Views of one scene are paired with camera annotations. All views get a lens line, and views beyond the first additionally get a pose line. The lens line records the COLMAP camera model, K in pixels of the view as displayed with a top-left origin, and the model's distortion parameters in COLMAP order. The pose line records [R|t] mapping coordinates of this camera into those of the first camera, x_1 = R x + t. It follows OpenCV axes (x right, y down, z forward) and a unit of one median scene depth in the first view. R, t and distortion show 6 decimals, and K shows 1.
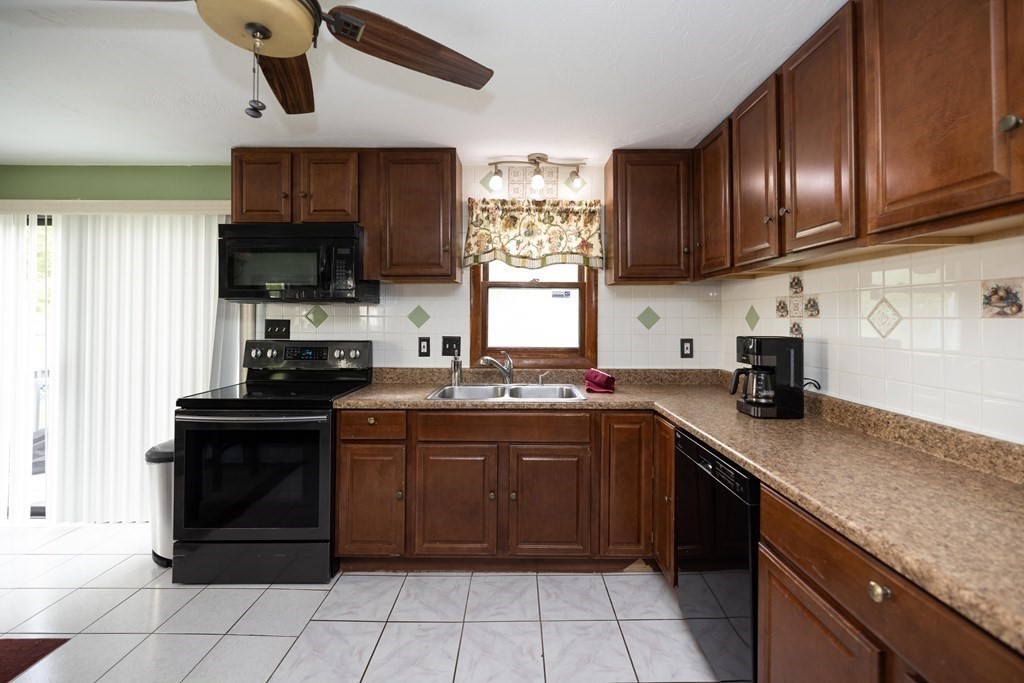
lens RADIAL K [[426.1, 0, 522.3], [0, 426.1, 311.0], [0, 0, 1]] dist [-0.002881, -0.000269]
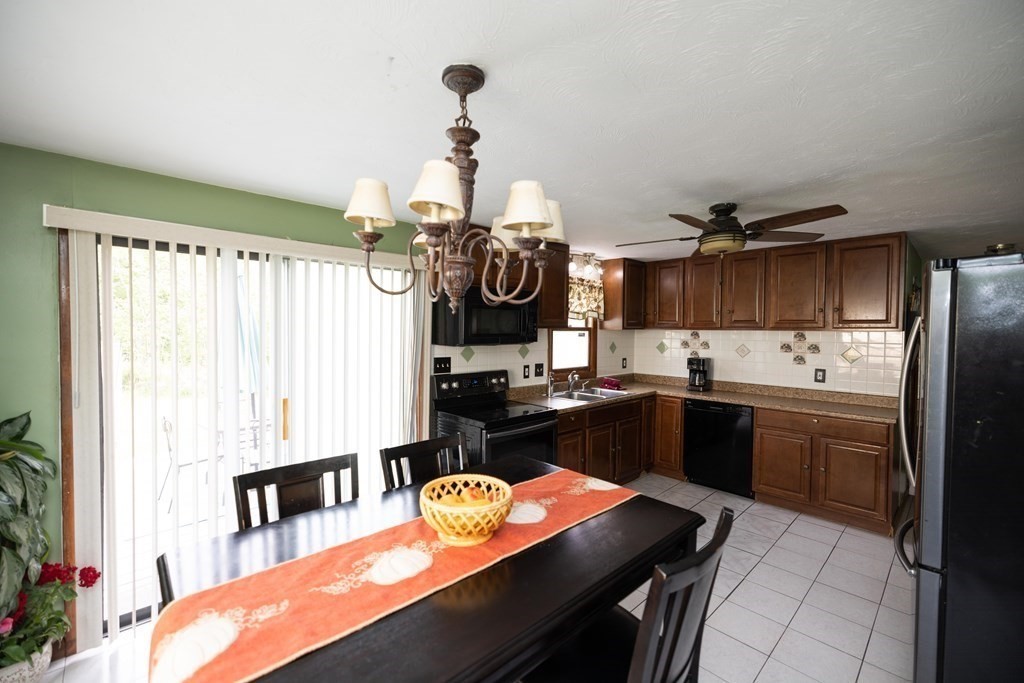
lens RADIAL K [[426.1, 0, 510.7], [0, 426.1, 335.8], [0, 0, 1]] dist [-0.002881, -0.000269]
pose [[0.717594, -0.007471, 0.696421, -1.286721], [-0.017879, 0.999415, 0.029145, -0.079415], [-0.696232, -0.033366, 0.717041, 0.006145]]
